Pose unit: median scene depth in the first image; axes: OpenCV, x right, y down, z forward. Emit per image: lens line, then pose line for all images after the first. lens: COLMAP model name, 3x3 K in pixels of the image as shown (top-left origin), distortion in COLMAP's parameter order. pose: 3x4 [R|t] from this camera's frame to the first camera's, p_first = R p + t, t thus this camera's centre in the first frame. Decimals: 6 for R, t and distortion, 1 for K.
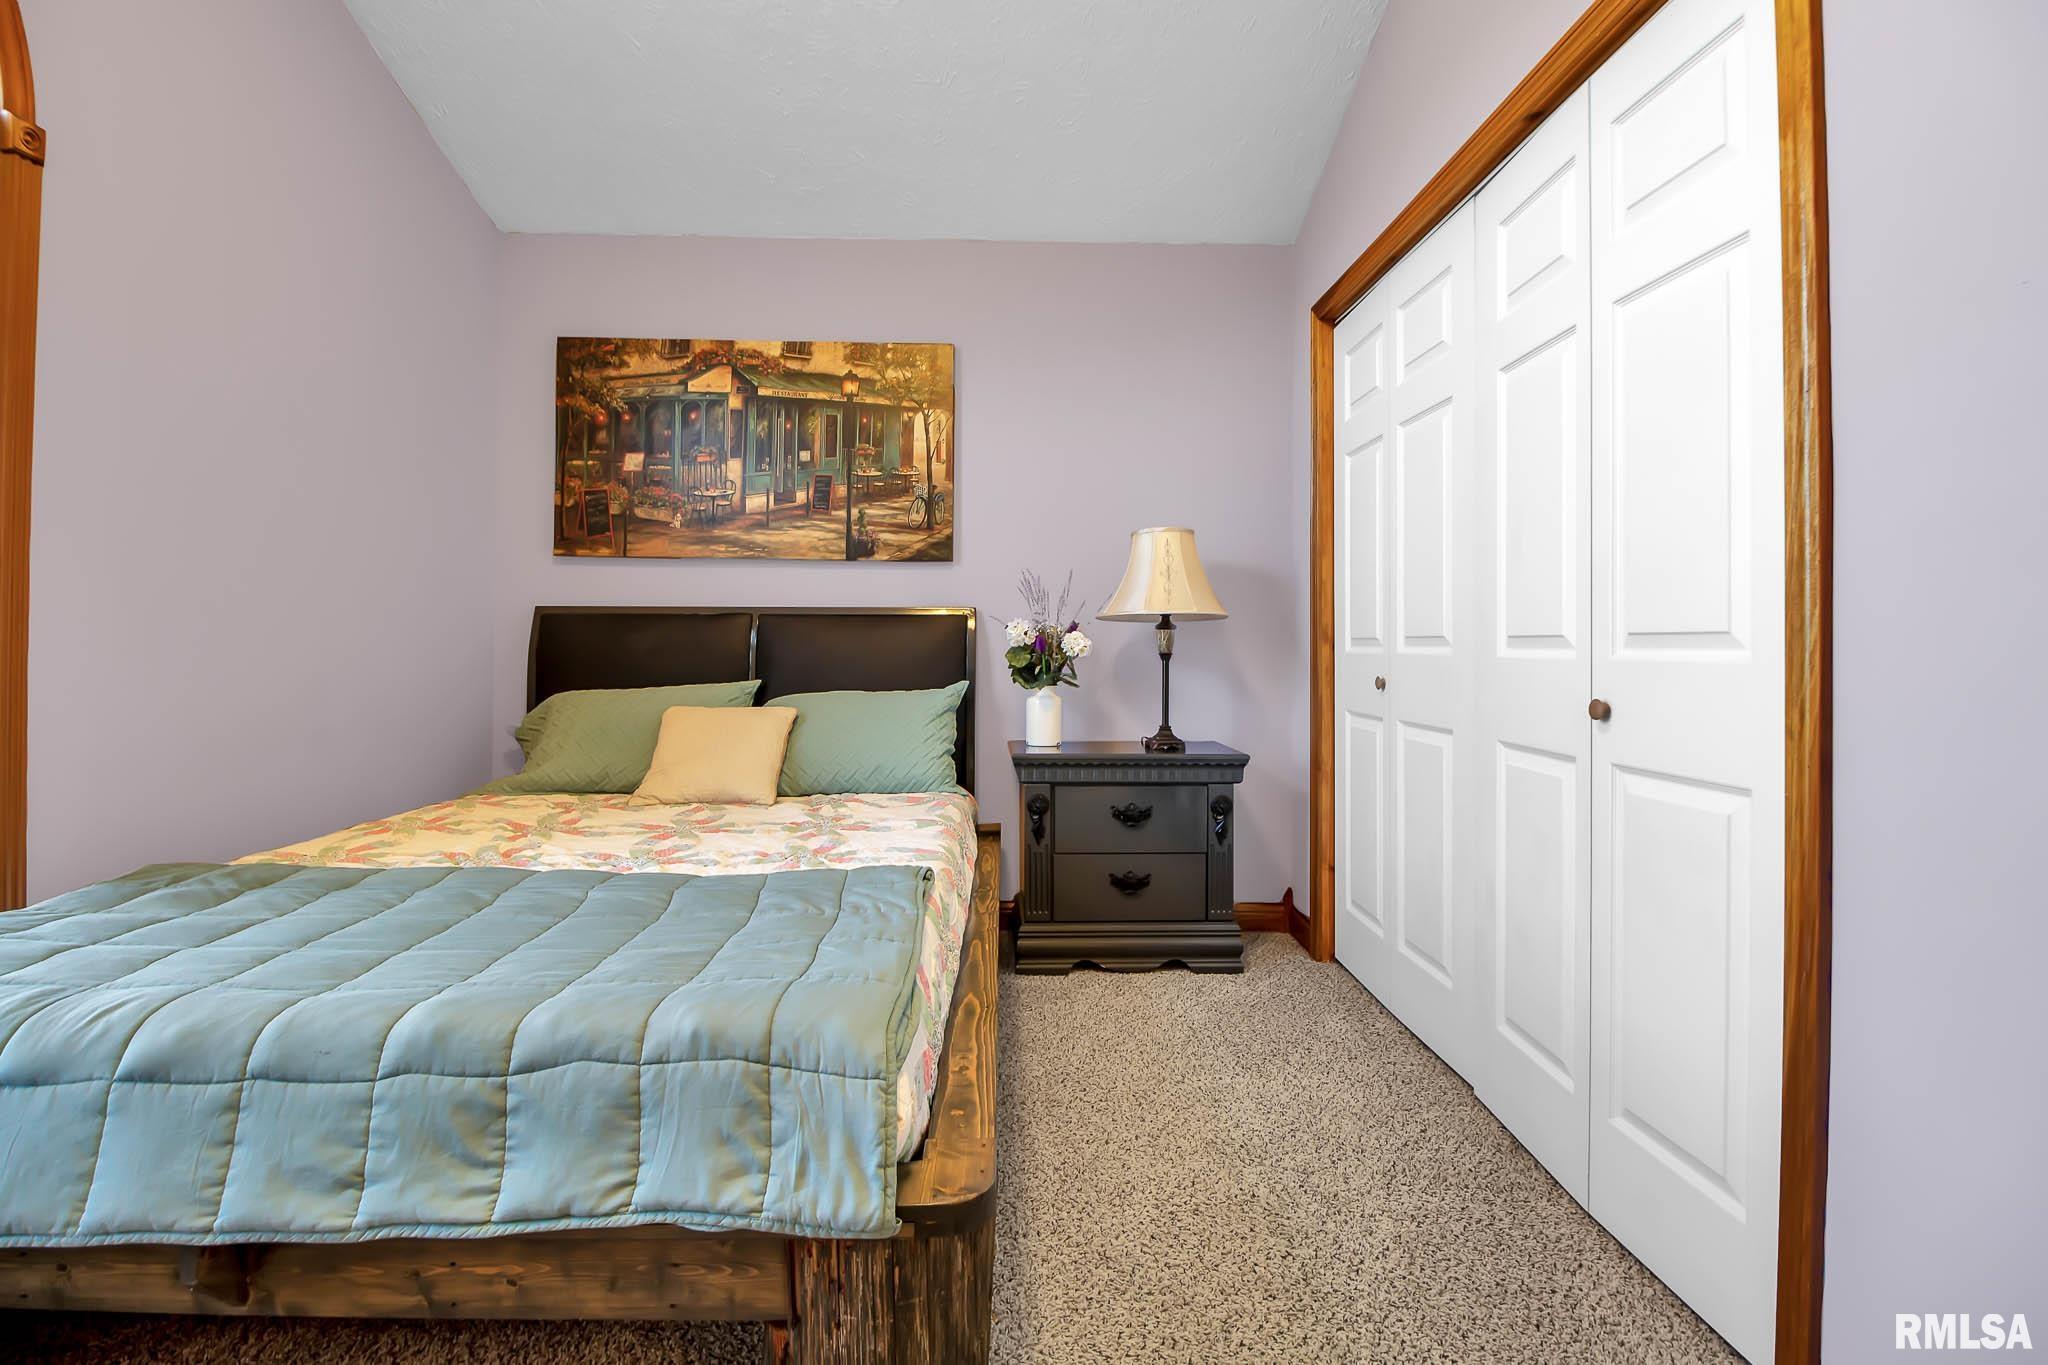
lens RADIAL K [[964.7, 0, 1042.8], [0, 964.7, 638.8], [0, 0, 1]] dist [-0.004327, -0.007364]
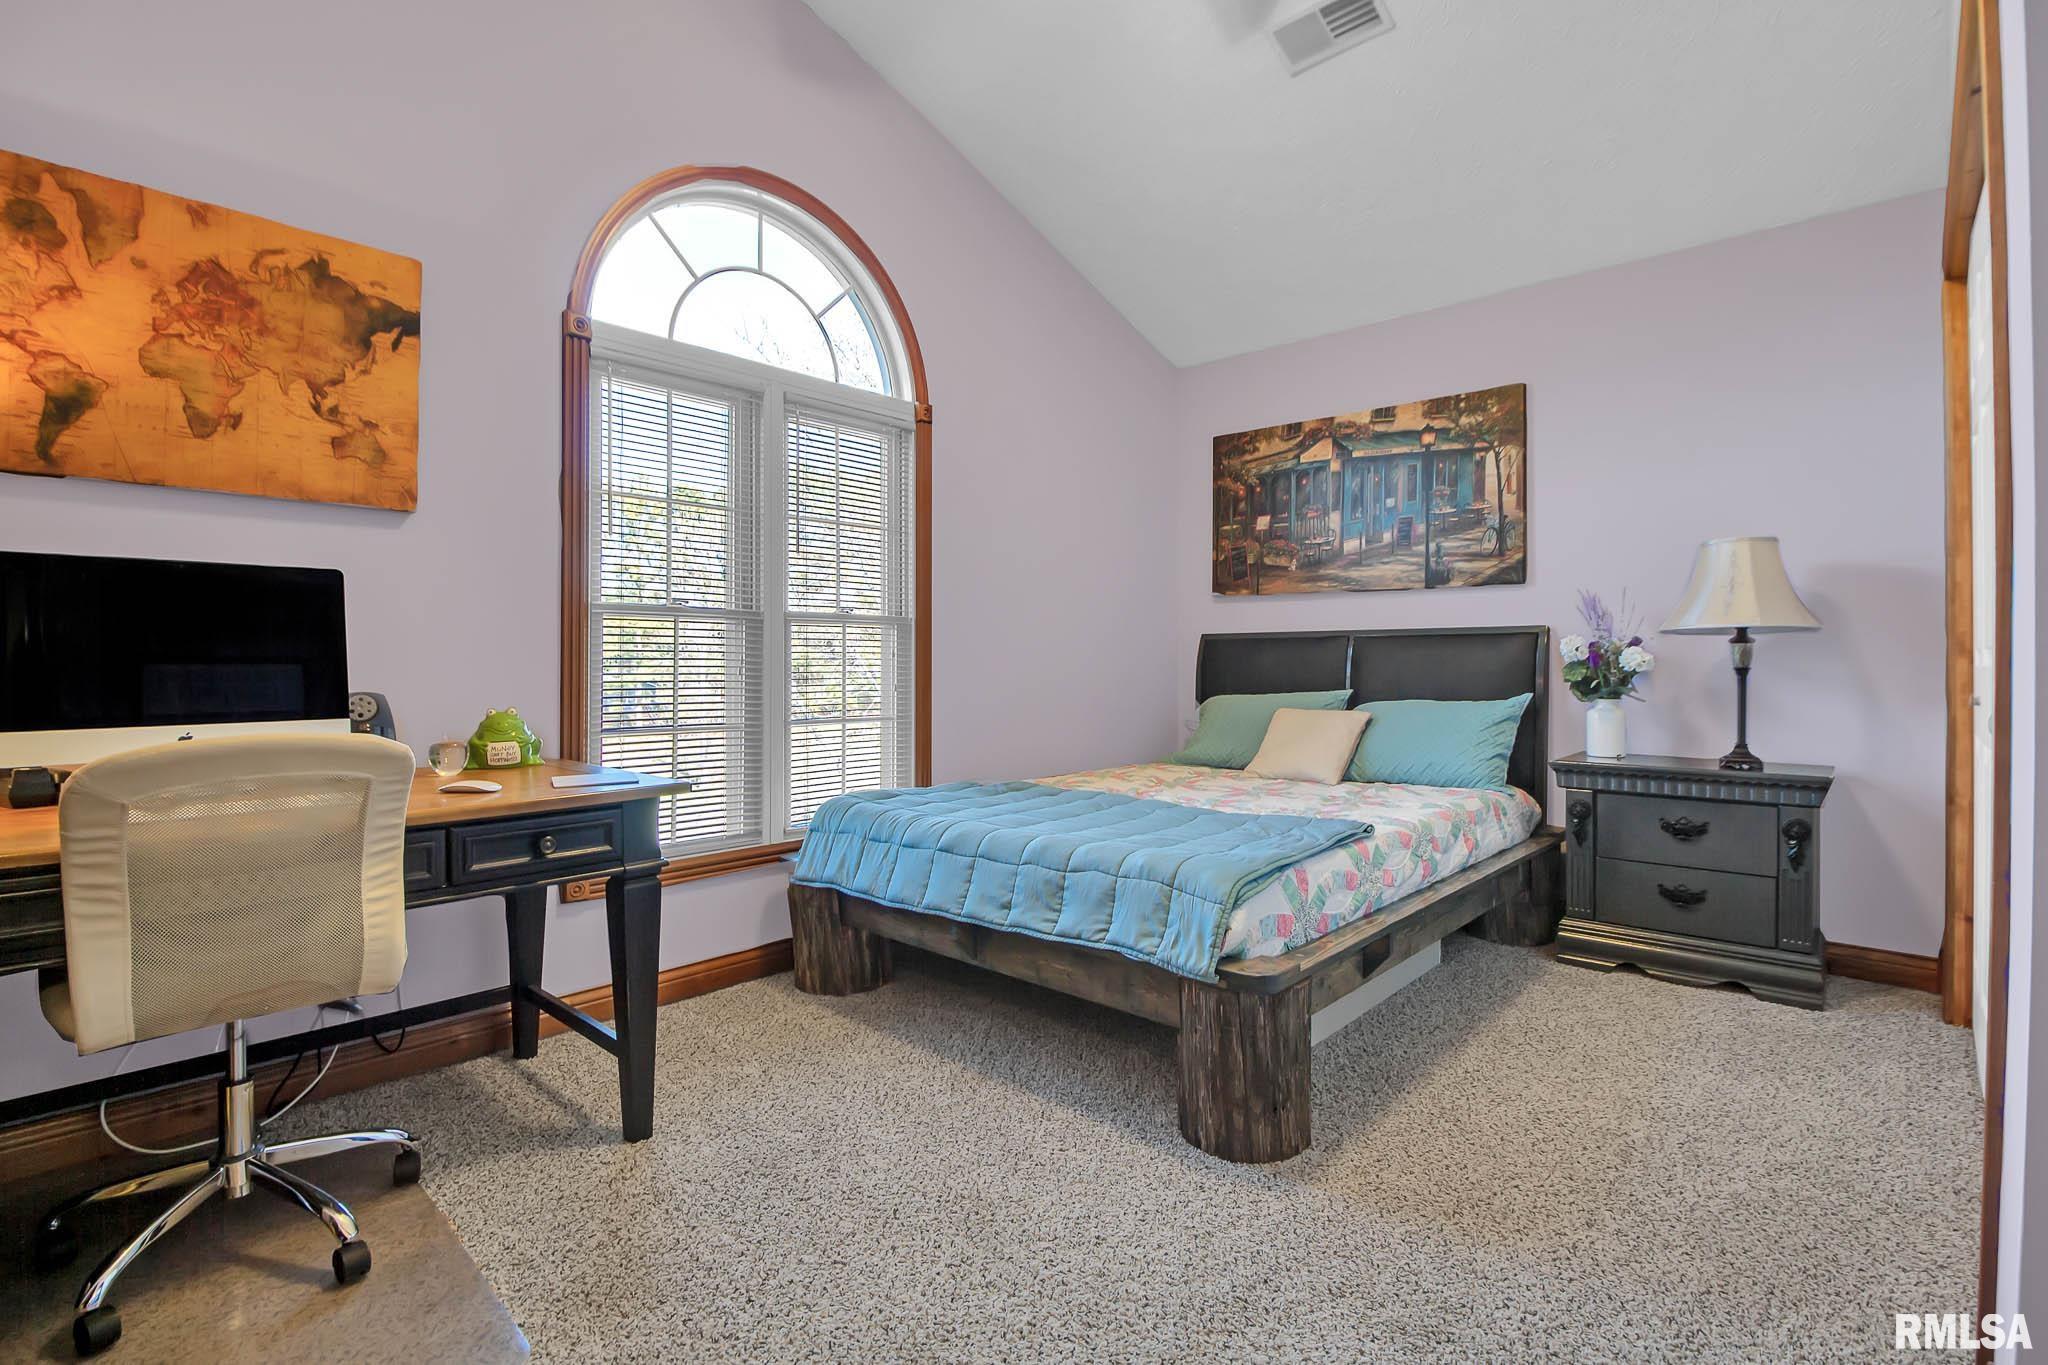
lens RADIAL K [[964.7, 0, 1023.9], [0, 964.7, 669.9], [0, 0, 1]] dist [-0.004327, -0.007364]
pose [[0.709967, 0.001555, -0.704234, 0.296663], [0.008068, 0.999914, 0.010341, 0.001621], [0.704189, -0.013023, 0.709893, -0.184213]]
